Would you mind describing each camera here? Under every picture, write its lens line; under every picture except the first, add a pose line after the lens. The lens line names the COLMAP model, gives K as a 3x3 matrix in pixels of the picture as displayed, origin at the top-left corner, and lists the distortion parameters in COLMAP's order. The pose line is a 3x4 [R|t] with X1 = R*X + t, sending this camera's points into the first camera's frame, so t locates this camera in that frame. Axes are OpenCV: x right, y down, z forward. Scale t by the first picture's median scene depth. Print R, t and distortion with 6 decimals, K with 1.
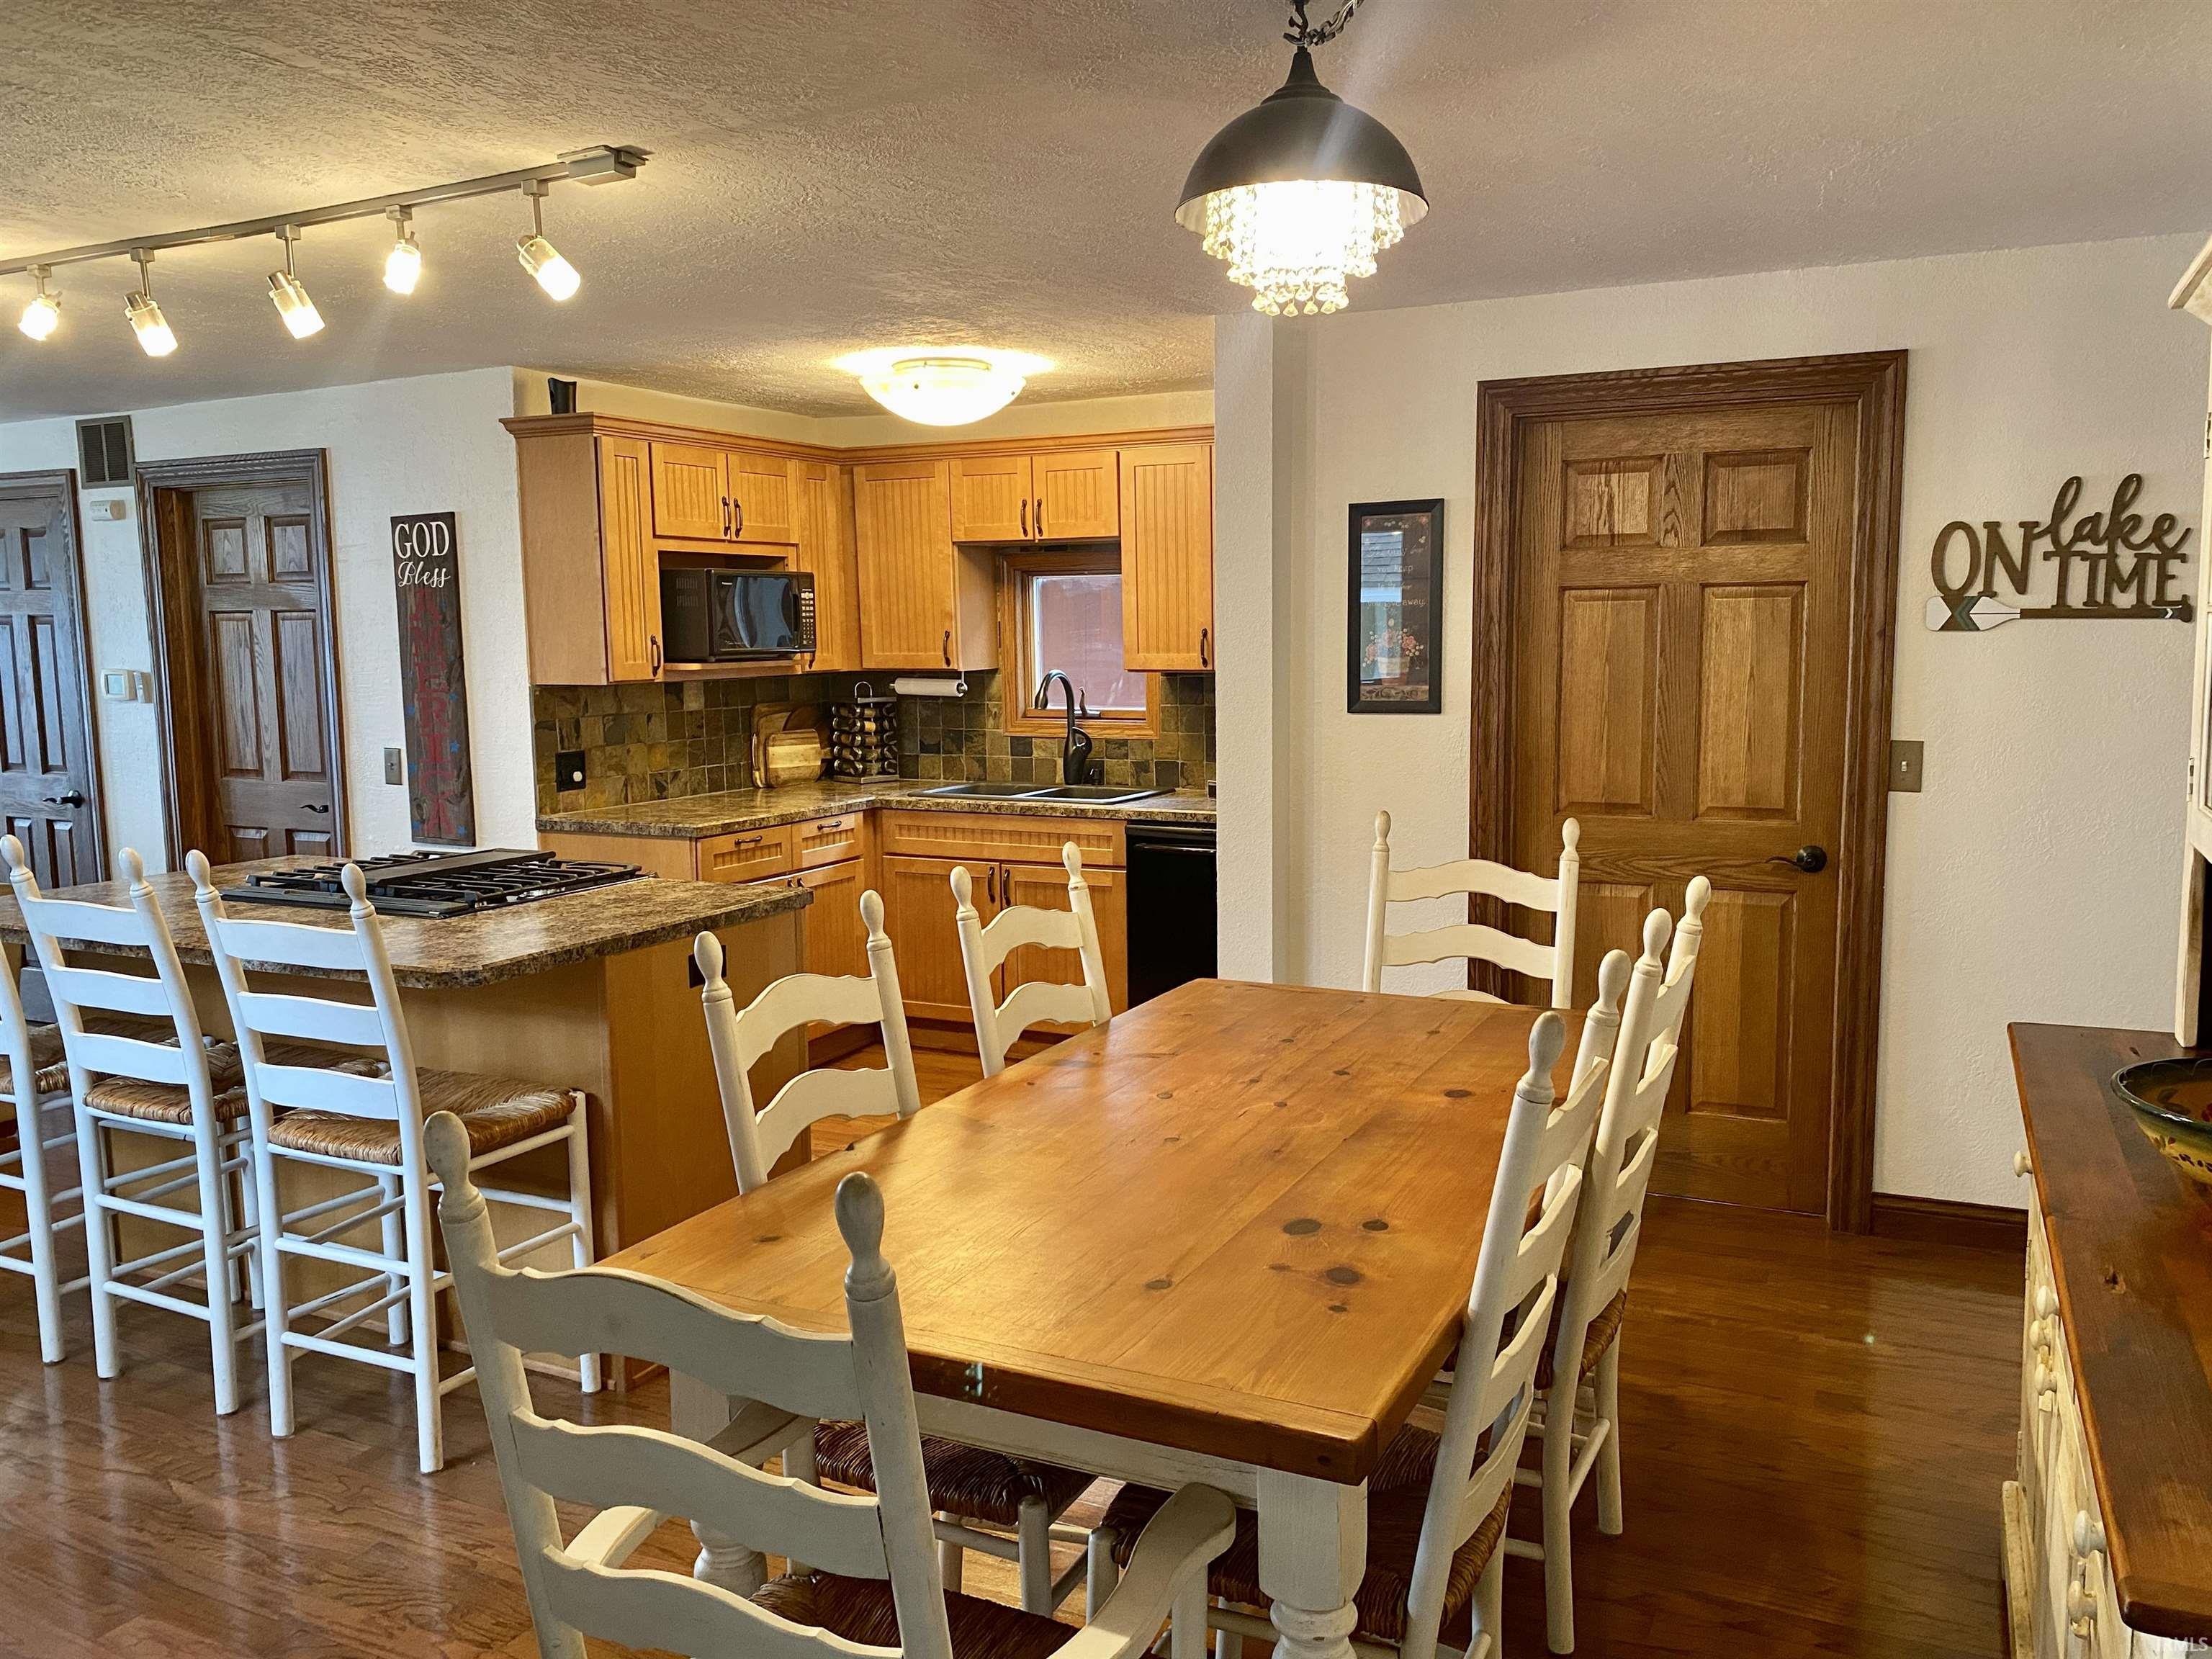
lens RADIAL K [[1683.2, 0, 1106.0], [0, 1683.2, 829.5], [0, 0, 1]] dist [0.004603, 0.000576]
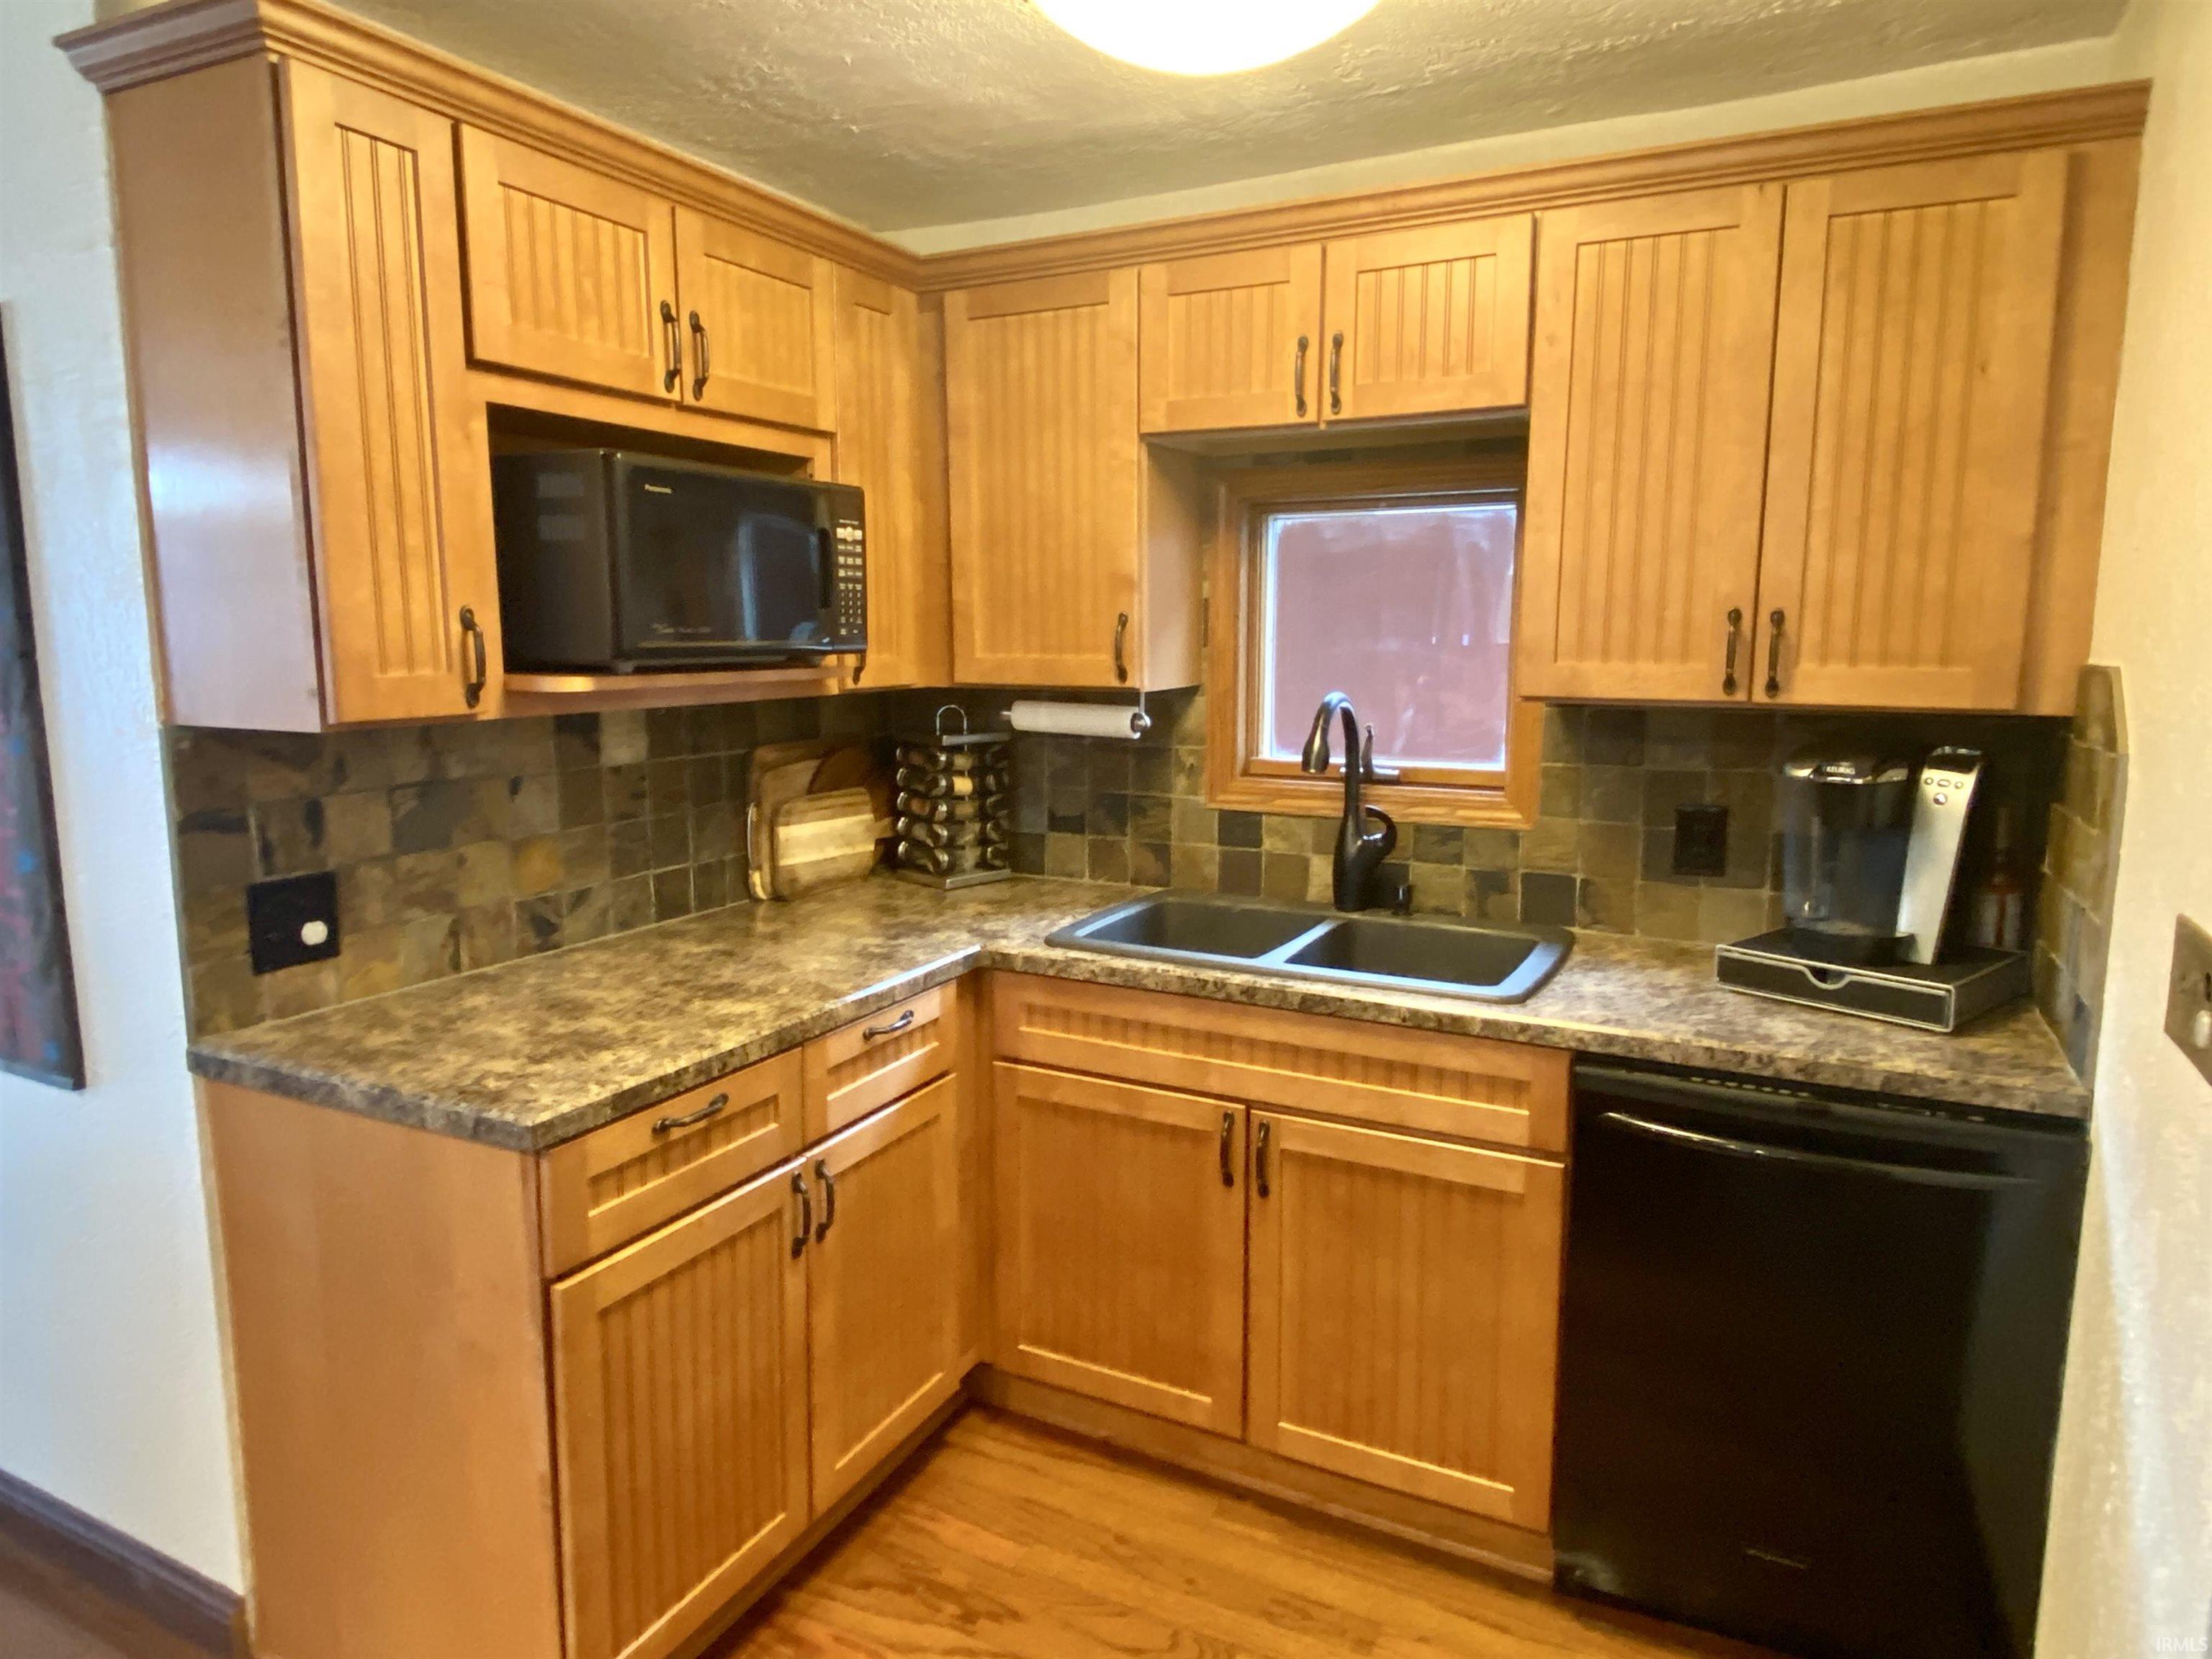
lens RADIAL K [[1365.6, 0, 1038.9], [0, 1365.6, 822.3], [0, 0, 1]] dist [0.052229, -0.000032]
pose [[0.998506, 0.018561, -0.051388, -0.097628], [-0.017468, 0.999613, 0.021634, -0.063328], [0.051770, -0.020704, 0.998444, 0.585172]]
